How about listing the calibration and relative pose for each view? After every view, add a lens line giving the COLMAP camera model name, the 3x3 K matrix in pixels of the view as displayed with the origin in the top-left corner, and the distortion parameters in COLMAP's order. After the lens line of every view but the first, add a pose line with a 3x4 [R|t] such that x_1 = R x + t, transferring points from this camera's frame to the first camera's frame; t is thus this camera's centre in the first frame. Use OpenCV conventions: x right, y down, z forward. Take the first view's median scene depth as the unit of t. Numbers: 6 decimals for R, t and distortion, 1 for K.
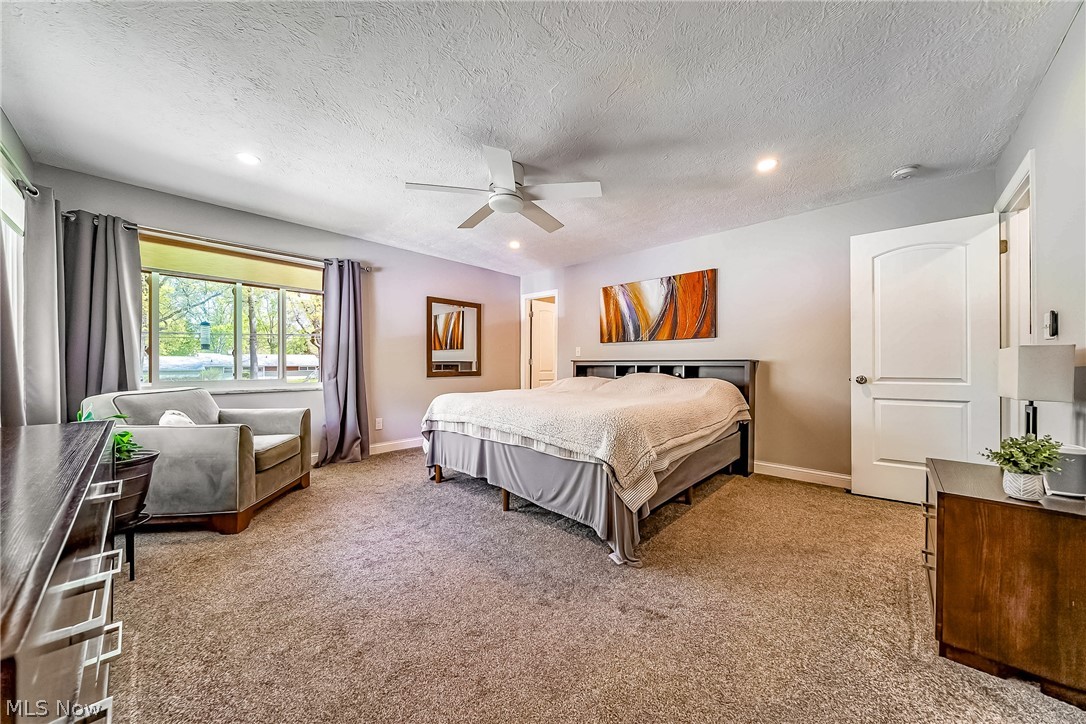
lens RADIAL K [[381.3, 0, 544.9], [0, 381.3, 363.4], [0, 0, 1]] dist [-0.014846, -0.000148]
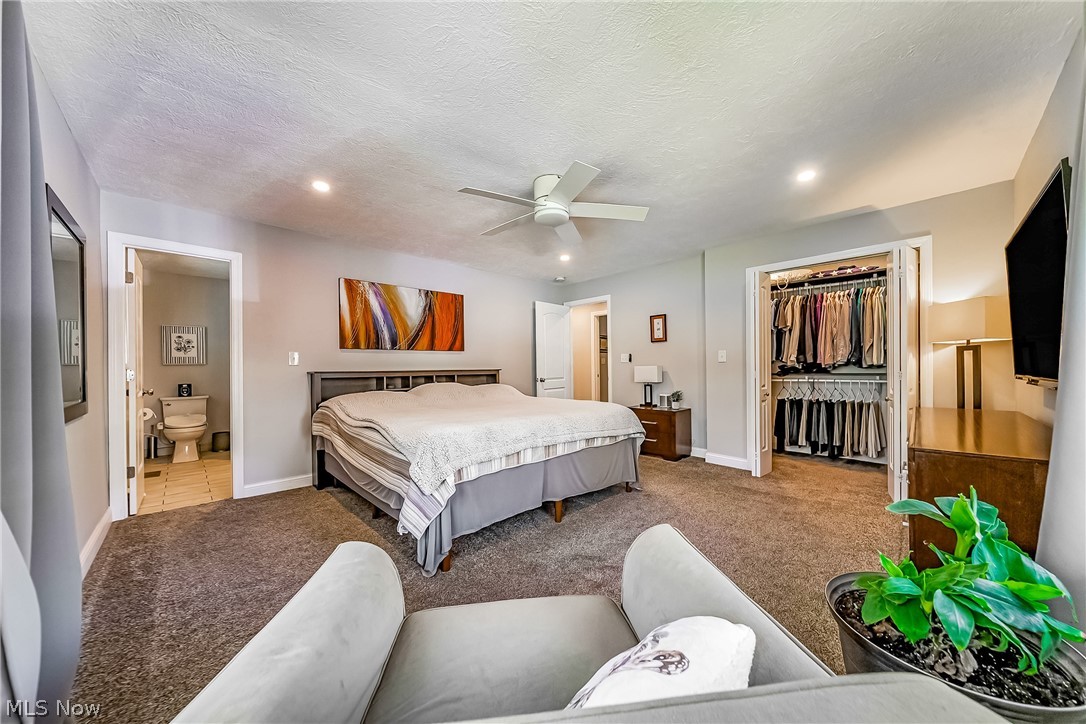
lens RADIAL K [[381.3, 0, 544.8], [0, 381.3, 366.2], [0, 0, 1]] dist [-0.014846, -0.000148]
pose [[0.027557, 0.000360, 0.999620, -0.708159], [0.006339, 0.999980, -0.000535, -0.016143], [-0.999600, 0.006351, 0.027554, 0.642378]]
